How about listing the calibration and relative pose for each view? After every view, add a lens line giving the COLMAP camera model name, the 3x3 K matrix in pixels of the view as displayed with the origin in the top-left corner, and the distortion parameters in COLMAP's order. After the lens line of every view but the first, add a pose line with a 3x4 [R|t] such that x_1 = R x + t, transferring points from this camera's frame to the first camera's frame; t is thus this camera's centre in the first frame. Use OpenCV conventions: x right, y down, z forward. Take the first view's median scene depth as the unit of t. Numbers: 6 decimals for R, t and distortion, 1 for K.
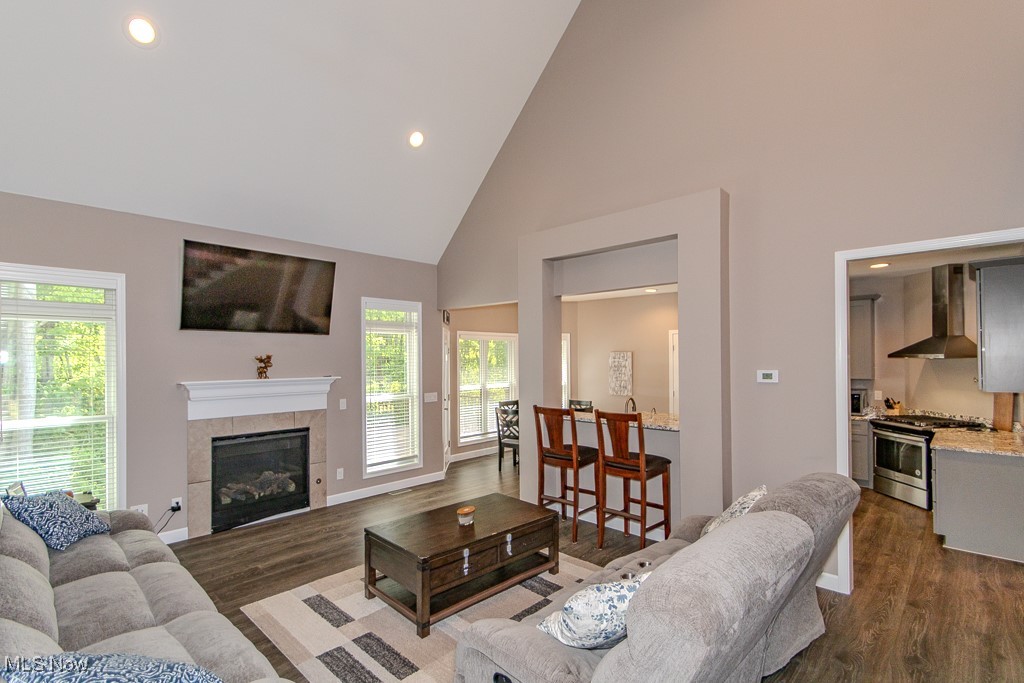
lens RADIAL K [[475.2, 0, 507.1], [0, 475.2, 348.3], [0, 0, 1]] dist [0.001778, 0.000200]
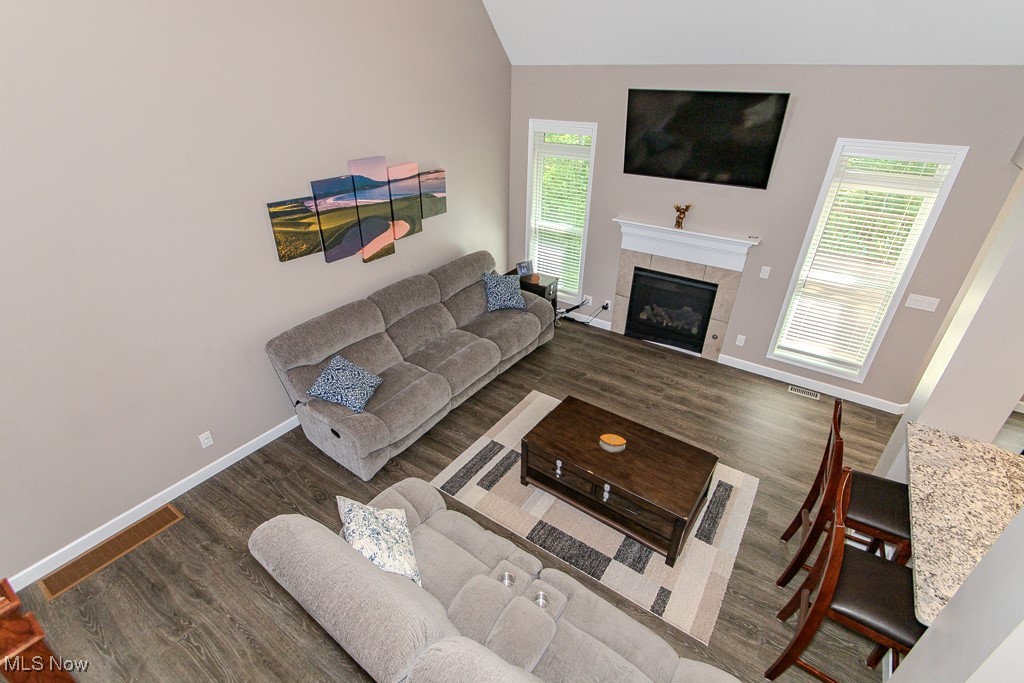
lens RADIAL K [[475.2, 0, 506.1], [0, 475.2, 345.5], [0, 0, 1]] dist [0.001778, 0.000200]
pose [[0.163743, 0.492094, -0.855004, 0.435383], [0.009118, 0.865910, 0.500117, -0.231140], [0.986461, -0.089686, 0.137300, 0.440657]]
